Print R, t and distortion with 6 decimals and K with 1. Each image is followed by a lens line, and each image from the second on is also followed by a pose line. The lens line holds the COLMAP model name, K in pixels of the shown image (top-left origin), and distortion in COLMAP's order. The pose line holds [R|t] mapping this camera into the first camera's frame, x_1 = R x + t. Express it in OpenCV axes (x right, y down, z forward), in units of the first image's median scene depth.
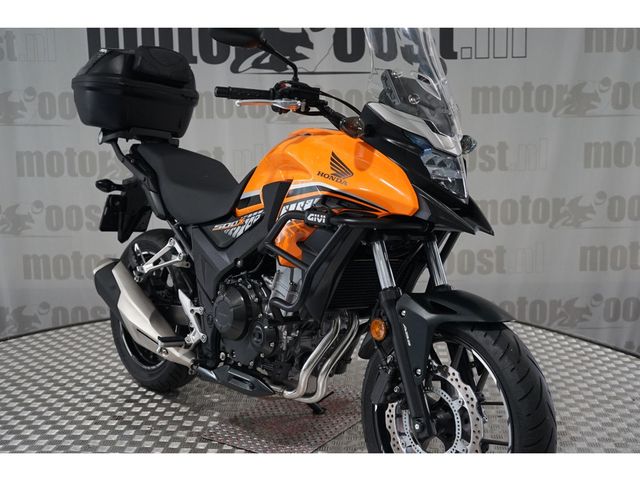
lens RADIAL K [[803.7, 0, 319.4], [0, 803.7, 240.6], [0, 0, 1]] dist [-0.008898, 0.000000]
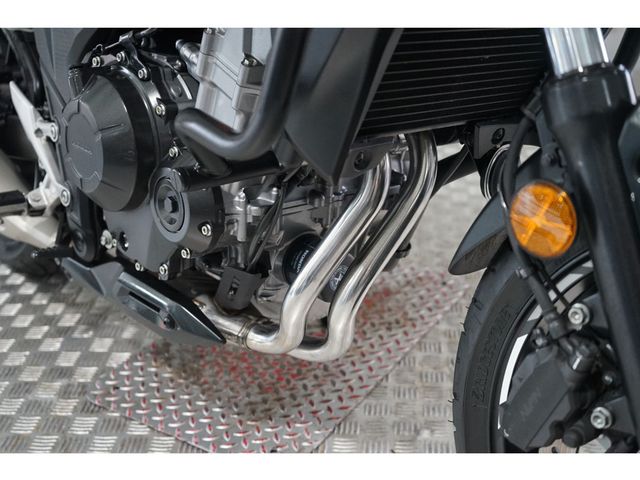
lens RADIAL K [[803.7, 0, 324.9], [0, 803.7, 244.1], [0, 0, 1]] dist [-0.008898, 0.000000]
pose [[0.999514, -0.030690, -0.005389, -0.002063], [0.030982, 0.960432, 0.276786, 0.032632], [-0.003319, -0.276818, 0.960917, 0.615448]]
